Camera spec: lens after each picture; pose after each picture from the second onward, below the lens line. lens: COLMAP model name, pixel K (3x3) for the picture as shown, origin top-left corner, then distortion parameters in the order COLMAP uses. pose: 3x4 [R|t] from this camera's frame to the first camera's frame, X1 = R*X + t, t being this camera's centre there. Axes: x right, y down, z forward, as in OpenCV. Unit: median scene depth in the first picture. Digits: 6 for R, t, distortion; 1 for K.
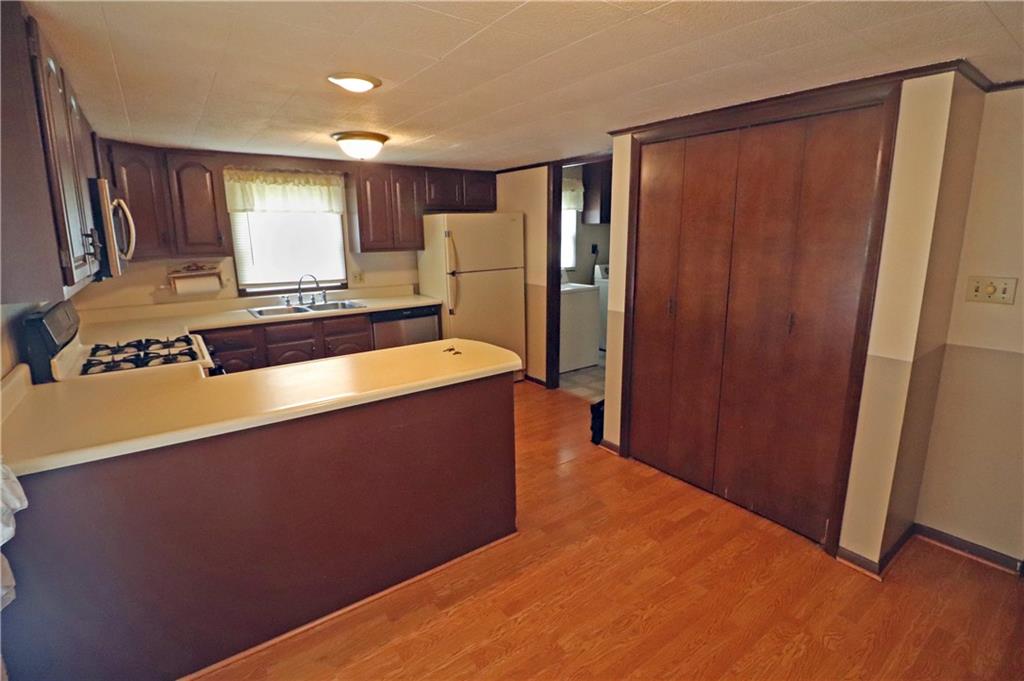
lens RADIAL K [[477.1, 0, 502.4], [0, 477.1, 335.8], [0, 0, 1]] dist [-0.003757, -0.008150]
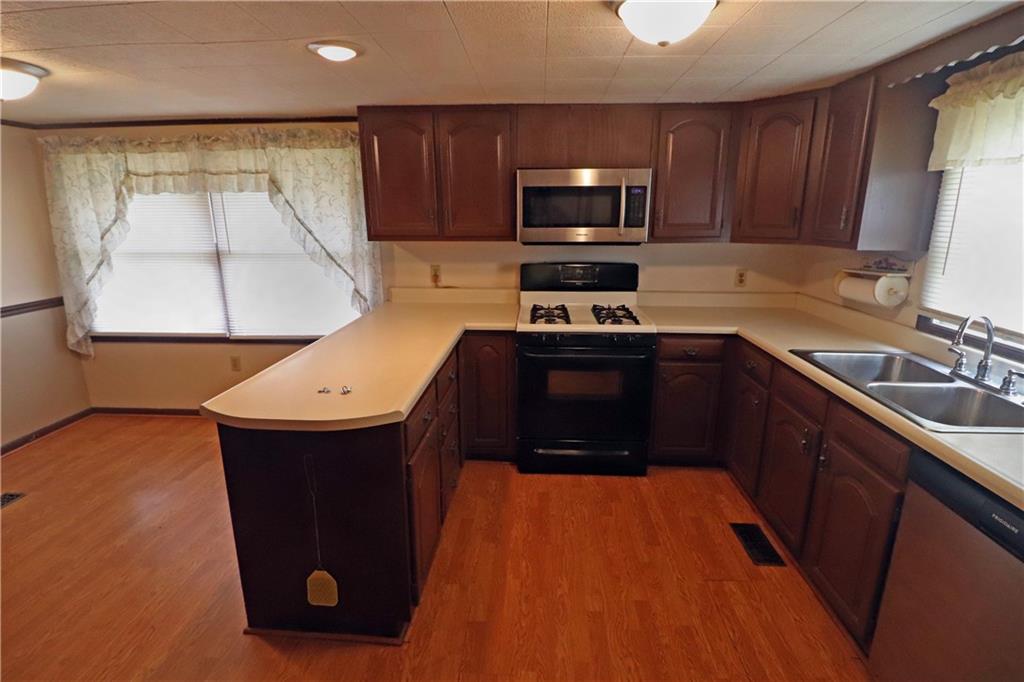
lens RADIAL K [[477.1, 0, 516.3], [0, 477.1, 332.1], [0, 0, 1]] dist [-0.003757, -0.008150]
pose [[-0.622280, 0.201423, -0.756437, 0.159084], [-0.158728, 0.913786, 0.373899, -0.232688], [0.766533, 0.352738, -0.536659, 1.053831]]
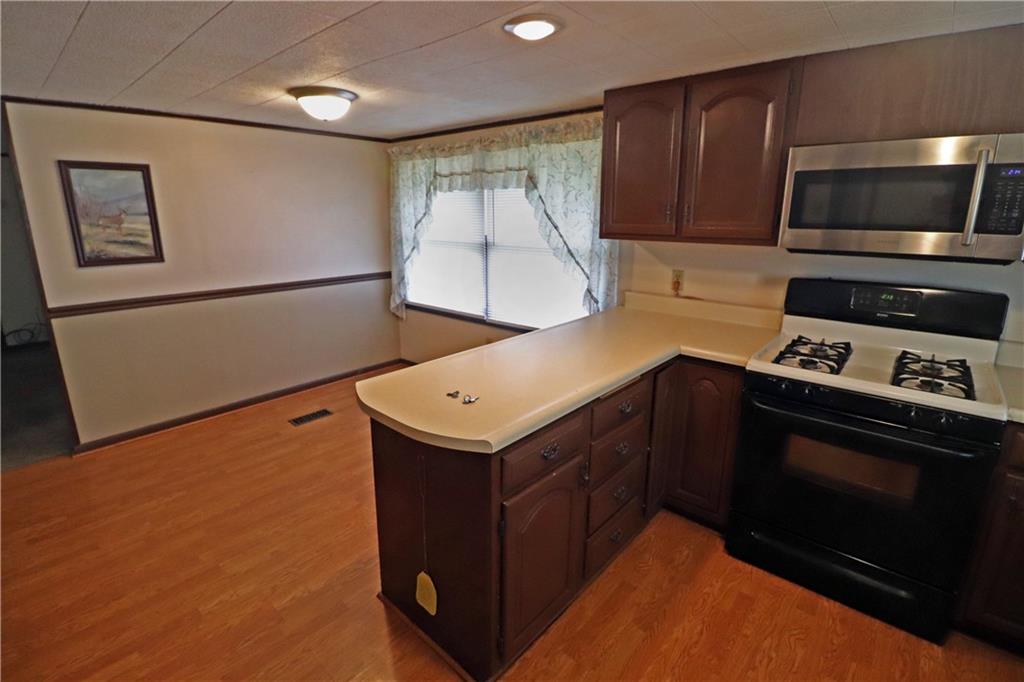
lens RADIAL K [[477.1, 0, 510.4], [0, 477.1, 328.9], [0, 0, 1]] dist [-0.003757, -0.008150]
pose [[-0.973833, 0.066205, -0.217406, -0.024116], [-0.037561, 0.896584, 0.441278, -0.228240], [0.224137, 0.437897, -0.870637, 1.050059]]
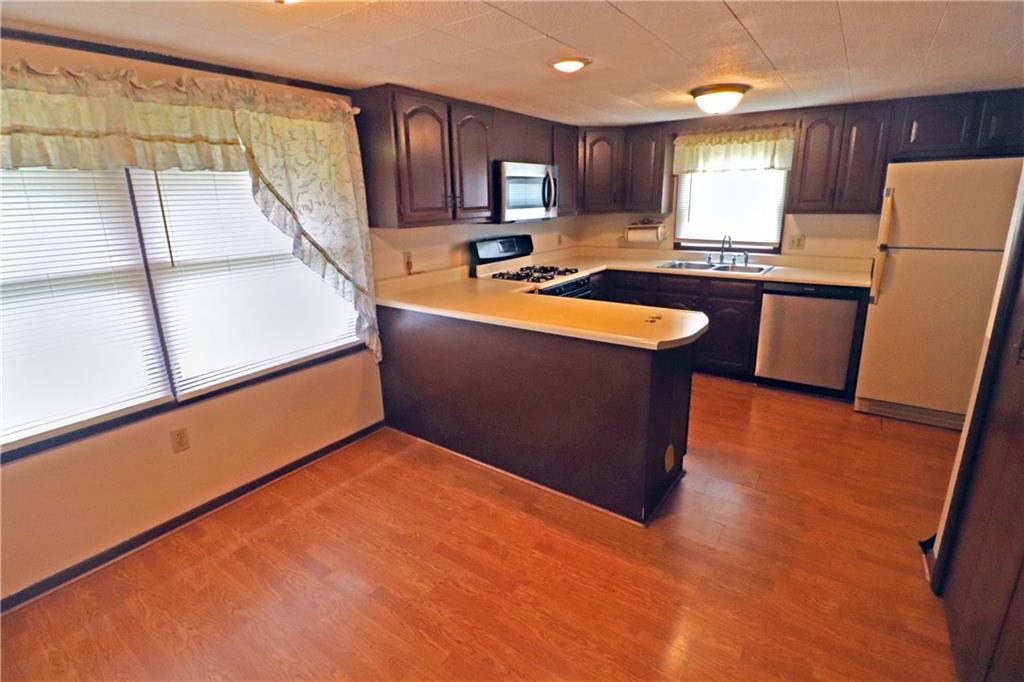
lens RADIAL K [[477.1, 0, 514.9], [0, 477.1, 334.5], [0, 0, 1]] dist [-0.003757, -0.008150]
pose [[0.331296, 0.260559, -0.906836, 0.469448], [-0.183865, 0.960516, 0.208812, -0.060019], [0.925439, 0.097557, 0.366123, 0.270410]]
